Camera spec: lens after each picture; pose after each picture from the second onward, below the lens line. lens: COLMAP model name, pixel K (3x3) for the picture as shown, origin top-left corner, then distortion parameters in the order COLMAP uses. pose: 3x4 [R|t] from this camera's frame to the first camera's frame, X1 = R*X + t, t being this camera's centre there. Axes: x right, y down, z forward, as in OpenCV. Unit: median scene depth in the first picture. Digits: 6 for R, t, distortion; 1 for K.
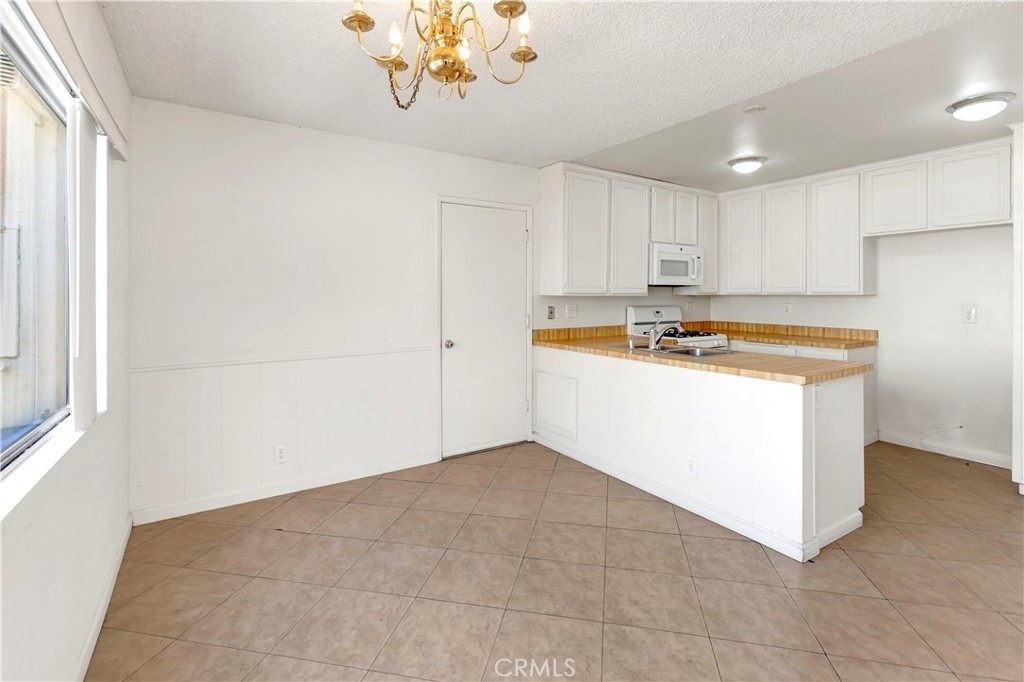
lens RADIAL K [[473.0, 0, 515.5], [0, 473.0, 291.7], [0, 0, 1]] dist [-0.019720, 0.013897]
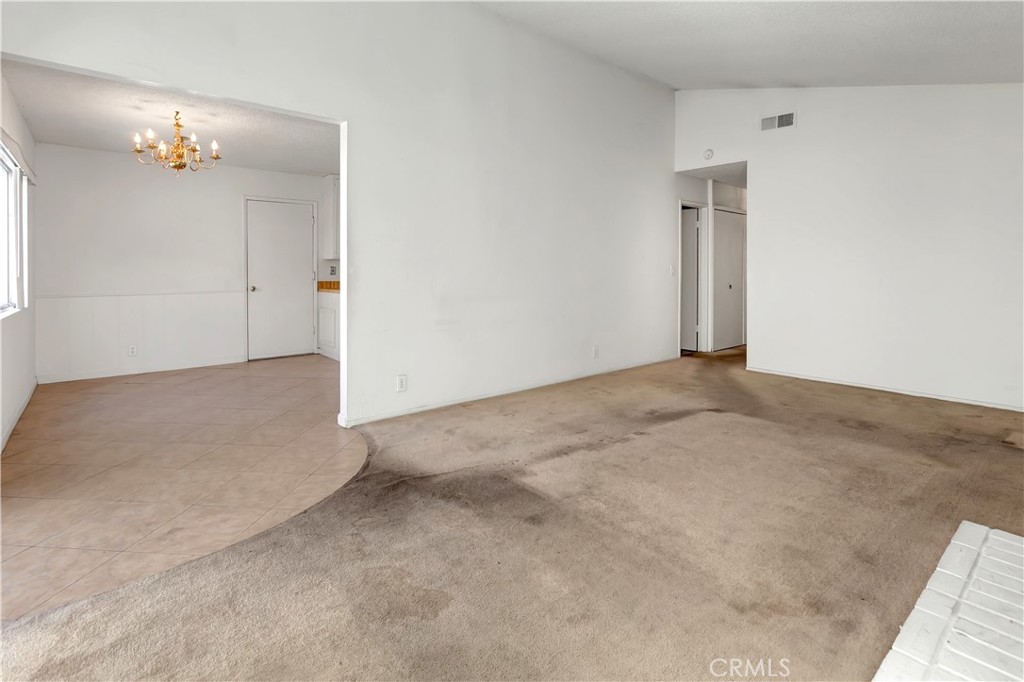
lens RADIAL K [[491.1, 0, 511.7], [0, 491.1, 271.7], [0, 0, 1]] dist [0.000404, 0.000284]
pose [[0.992871, 0.000987, 0.119188, 0.682256], [-0.002200, 0.999947, 0.010045, 0.044574], [-0.119171, -0.010236, 0.992821, -0.967334]]
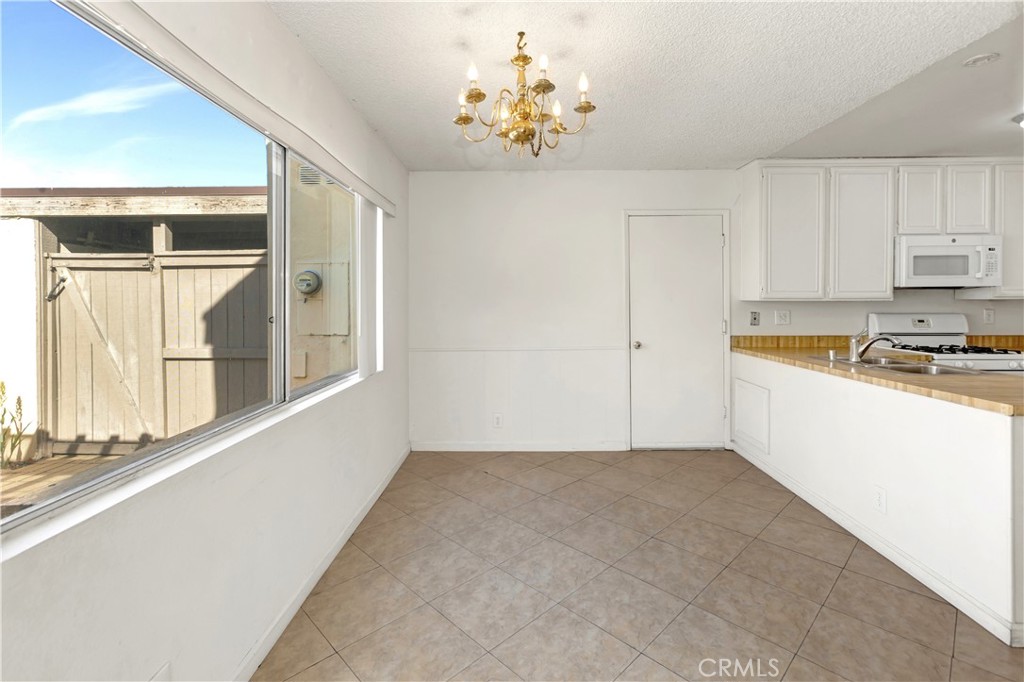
lens RADIAL K [[467.5, 0, 510.6], [0, 467.5, 299.3], [0, 0, 1]] dist [-0.016080, 0.010056]
pose [[0.826699, -0.004241, -0.562628, 0.289631], [0.006676, 0.999975, 0.002271, 0.000482], [0.562605, -0.005634, 0.826707, -0.070860]]
